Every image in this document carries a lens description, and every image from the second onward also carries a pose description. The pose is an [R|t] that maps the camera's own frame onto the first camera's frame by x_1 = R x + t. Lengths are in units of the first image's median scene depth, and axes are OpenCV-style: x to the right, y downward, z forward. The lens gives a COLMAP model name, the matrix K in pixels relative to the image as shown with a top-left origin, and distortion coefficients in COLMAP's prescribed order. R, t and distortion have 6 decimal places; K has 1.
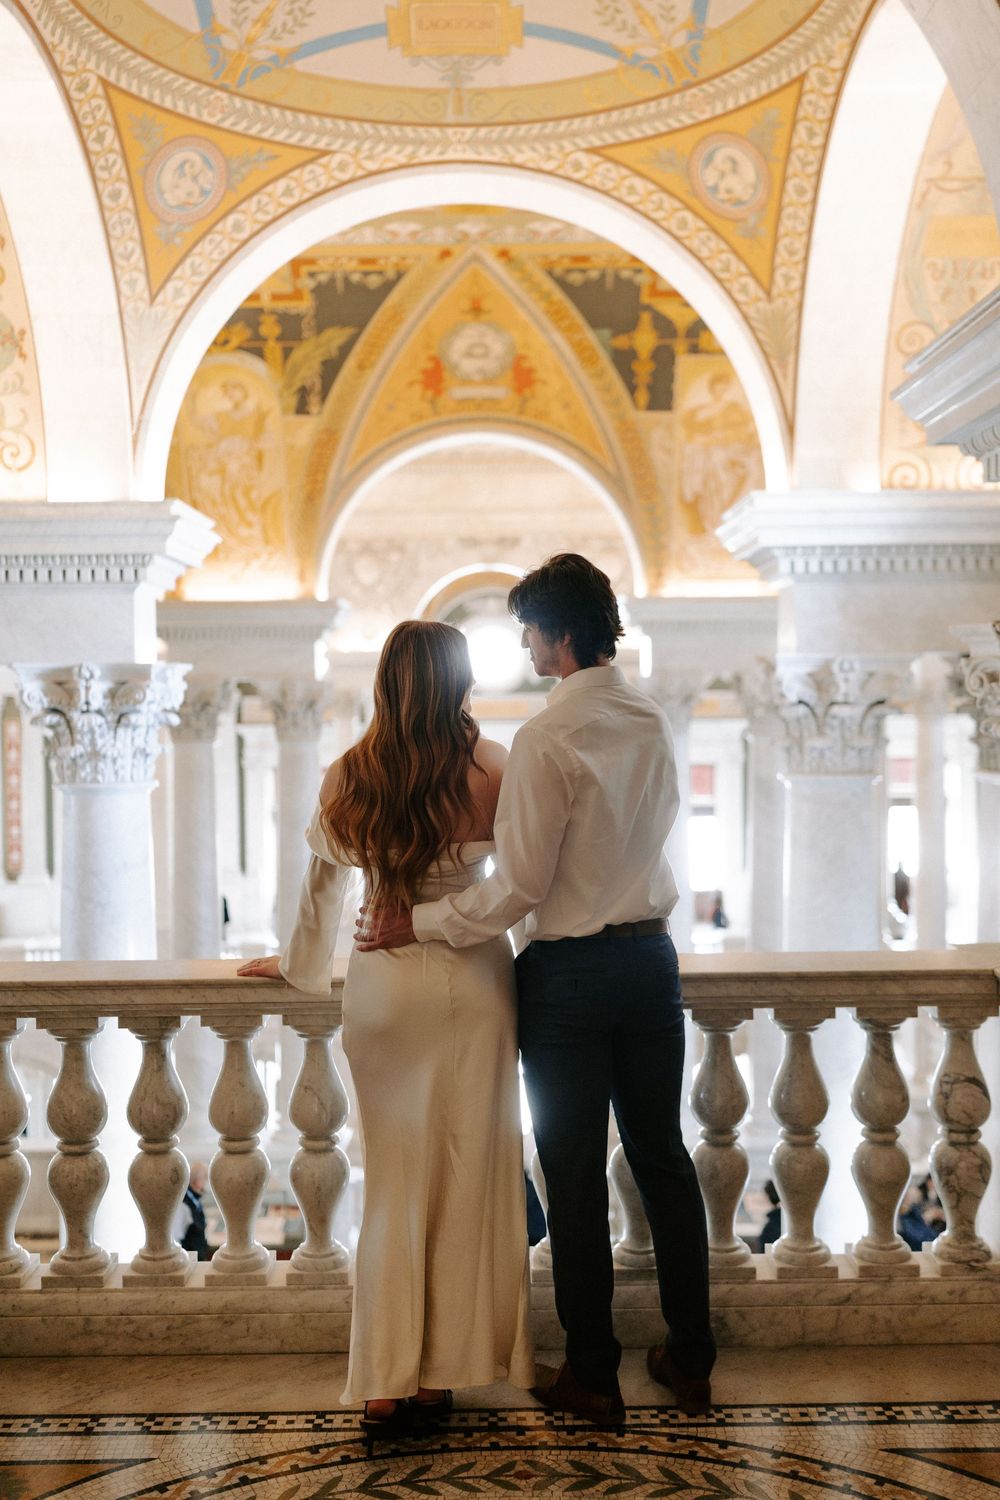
lens RADIAL K [[1470.4, 0, 500.0], [0, 1470.4, 750.0], [0, 0, 1]] dist [0.000522, -0.025884]
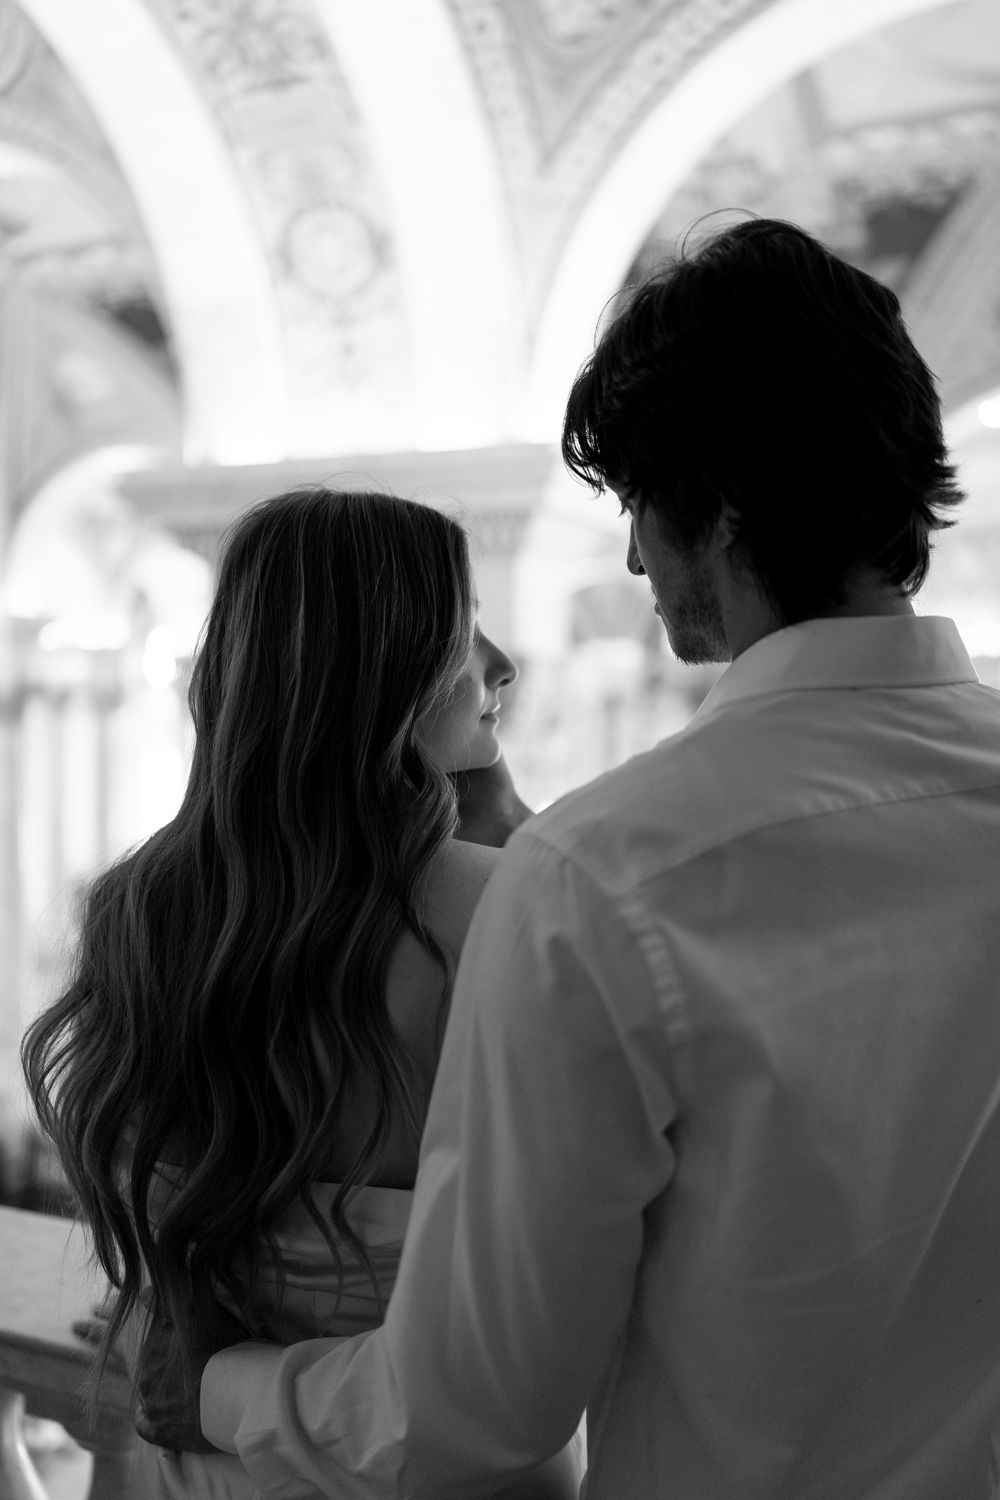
lens RADIAL K [[1470.4, 0, 500.0], [0, 1470.4, 750.0], [0, 0, 1]] dist [0.000522, -0.025884]
pose [[0.924171, 0.052930, -0.378293, 0.114382], [-0.048254, 0.998596, 0.021836, -0.035329], [0.378918, -0.001926, 0.925428, 0.727796]]
